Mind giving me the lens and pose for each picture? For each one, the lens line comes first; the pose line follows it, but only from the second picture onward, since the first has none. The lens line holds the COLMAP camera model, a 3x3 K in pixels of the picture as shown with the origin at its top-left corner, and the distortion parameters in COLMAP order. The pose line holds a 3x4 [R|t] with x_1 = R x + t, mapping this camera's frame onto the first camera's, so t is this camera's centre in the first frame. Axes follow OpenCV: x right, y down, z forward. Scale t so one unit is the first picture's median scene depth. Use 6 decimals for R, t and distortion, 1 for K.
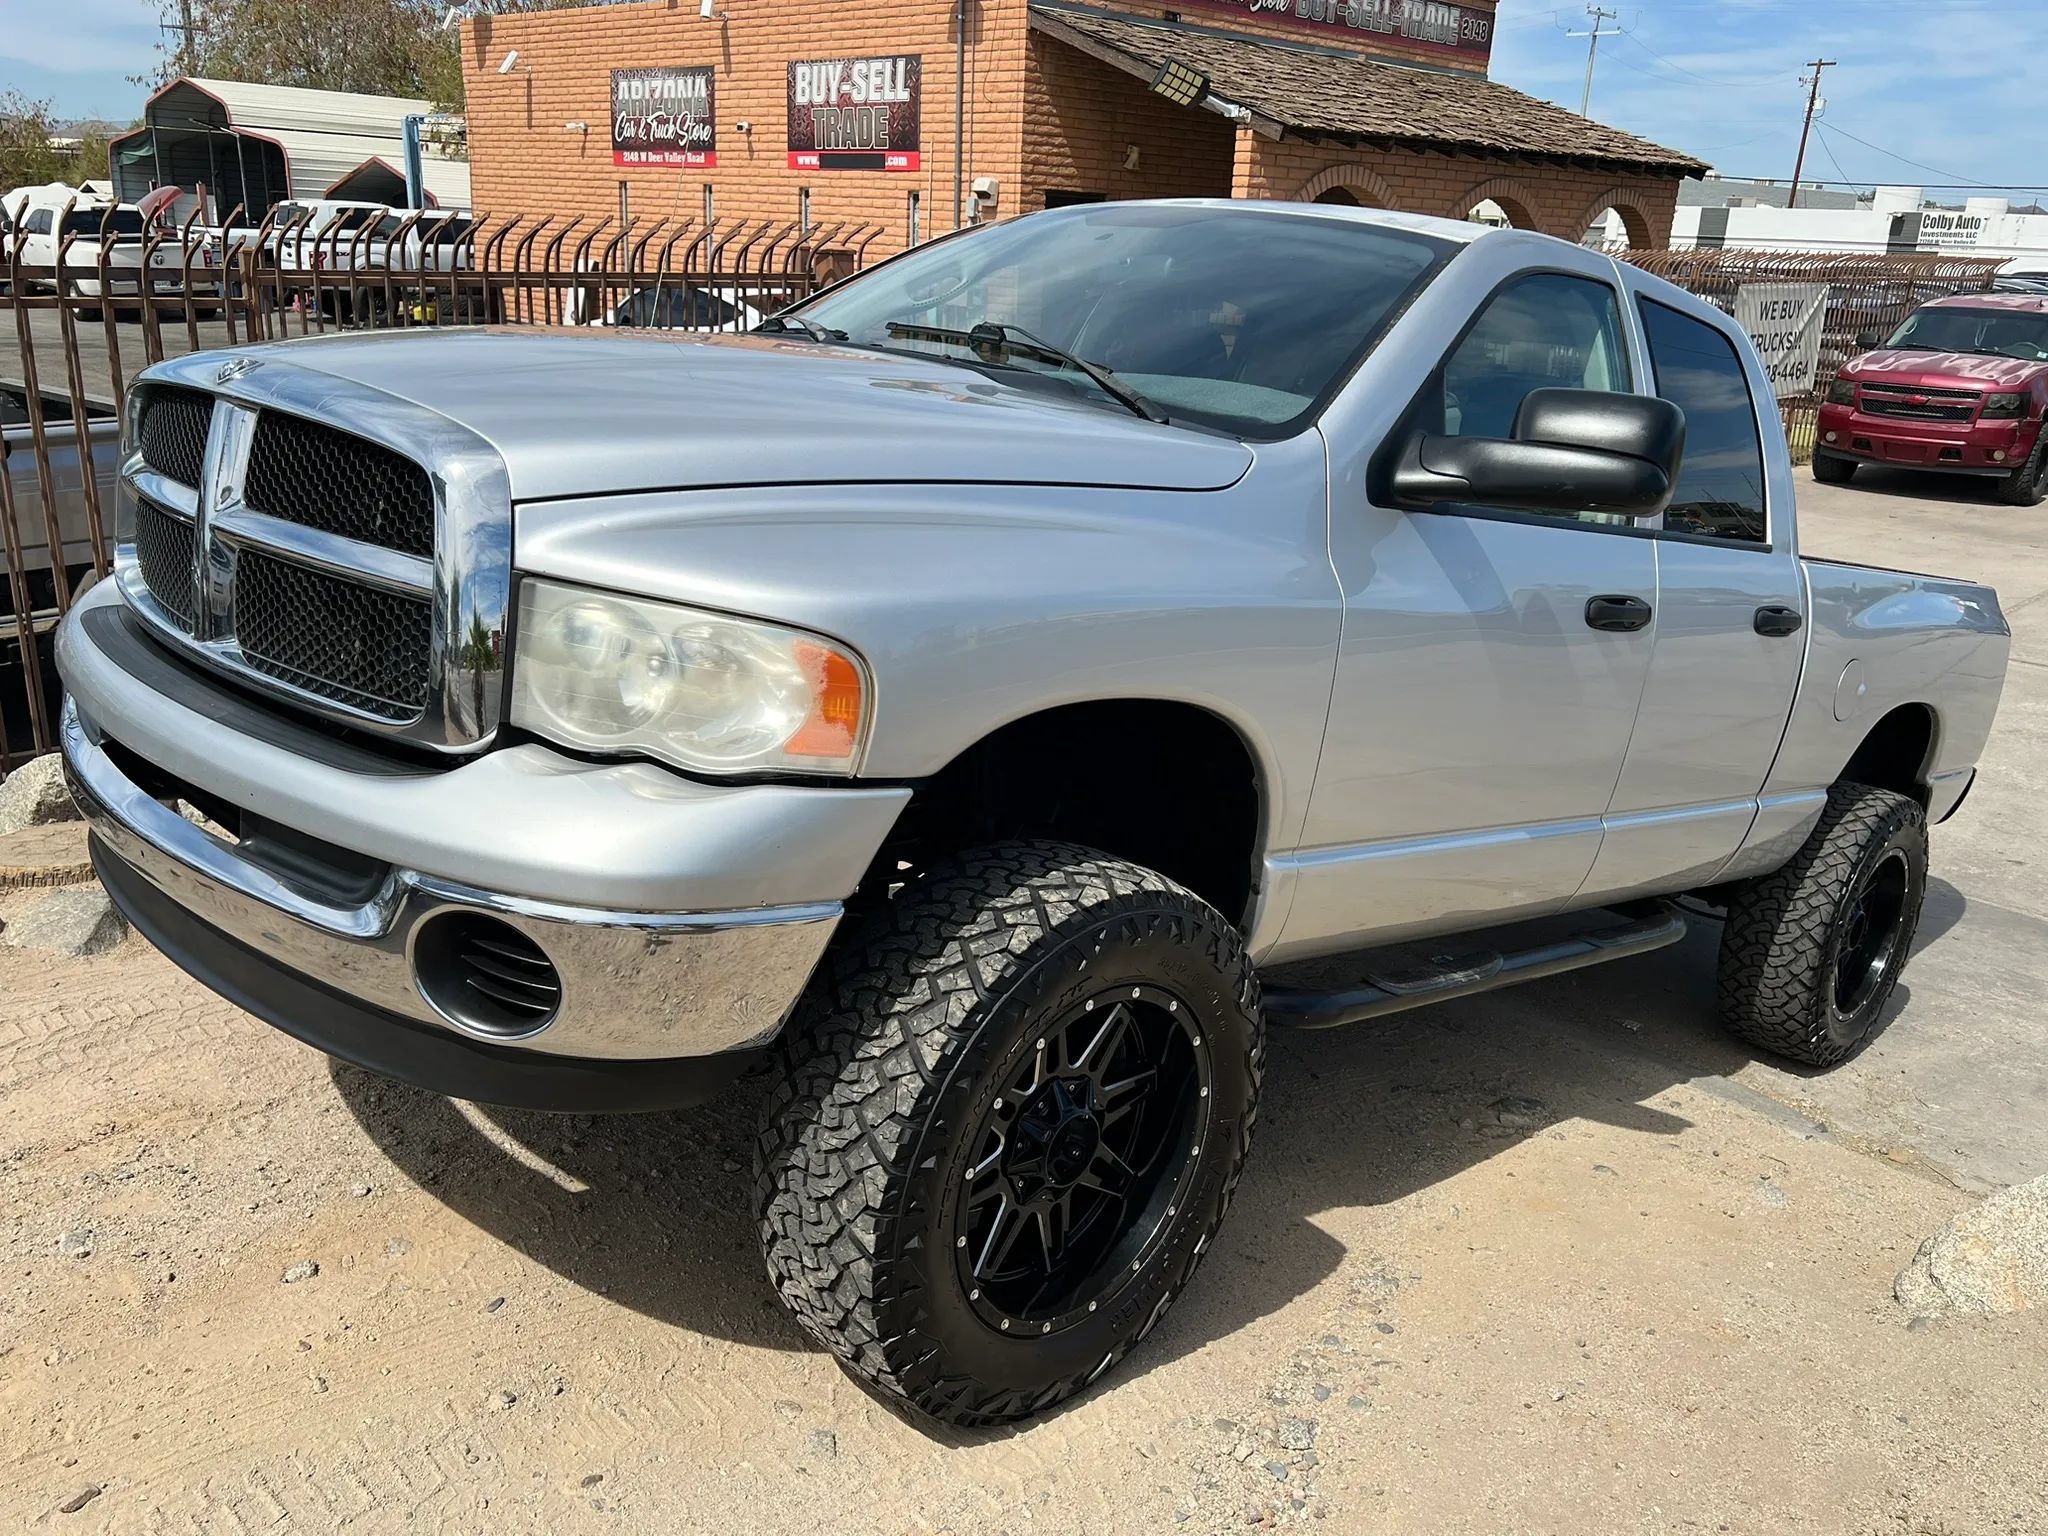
lens RADIAL K [[1567.1, 0, 1083.3], [0, 1567.1, 813.7], [0, 0, 1]] dist [0.006812, 0.002953]
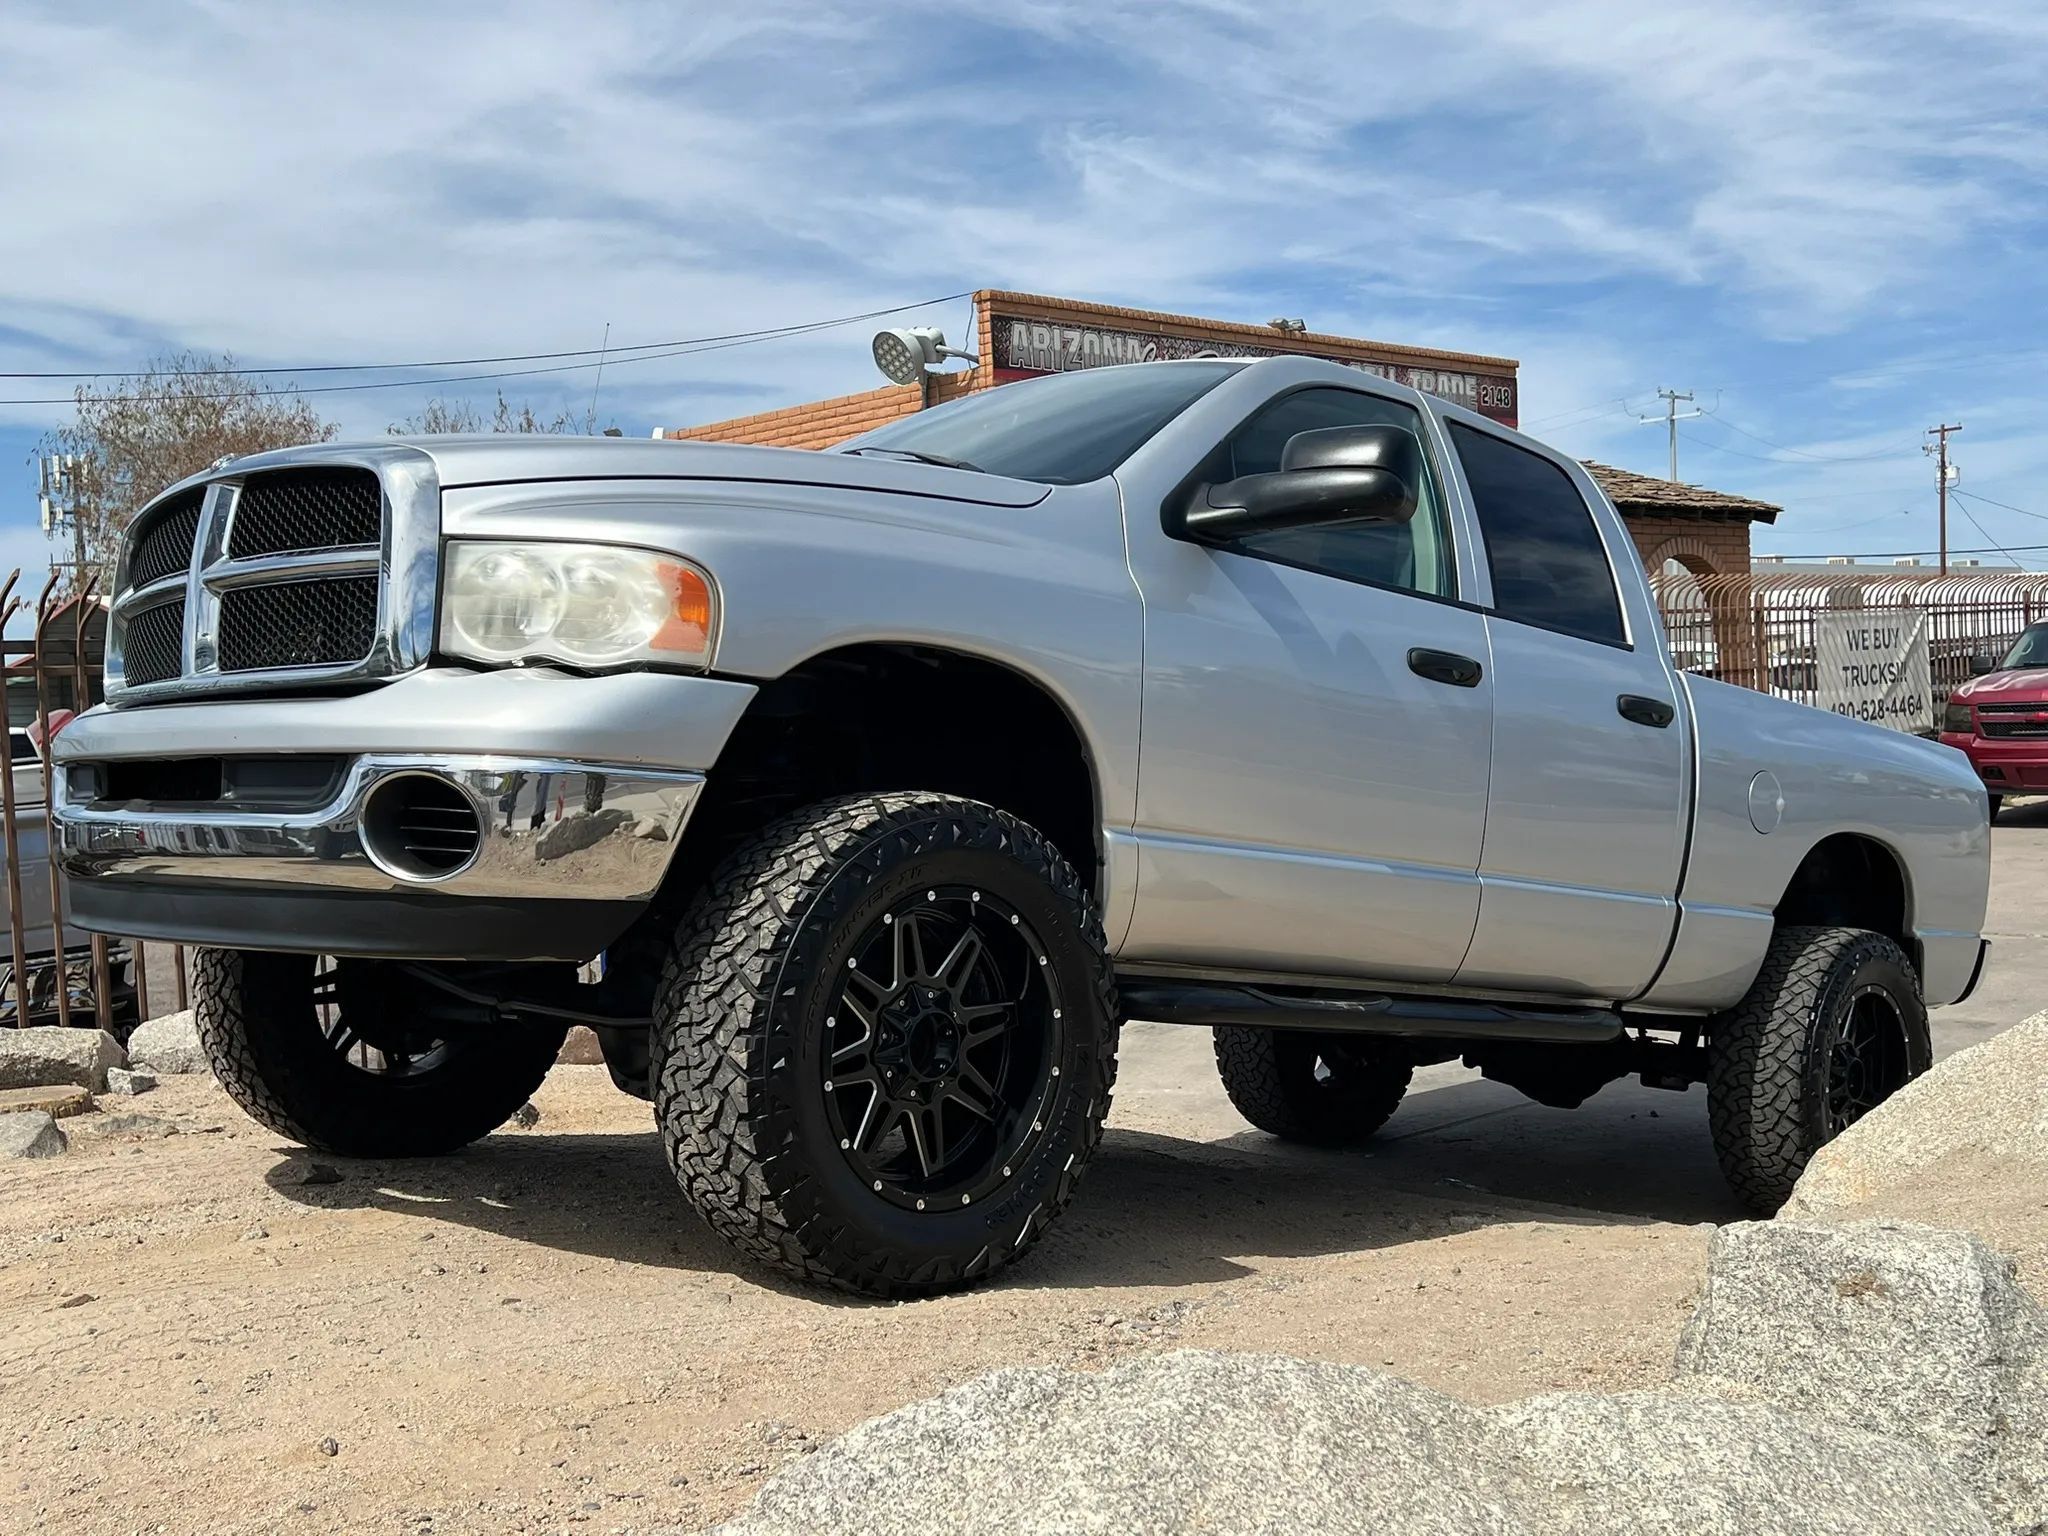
lens RADIAL K [[1764.9, 0, 1051.1], [0, 1764.9, 768.7], [0, 0, 1]] dist [0.042368, -0.051167]
pose [[0.995515, -0.094254, -0.008127, 0.060595], [0.089222, 0.963977, -0.250574, 0.198007], [0.031452, 0.248725, 0.968063, -0.162889]]
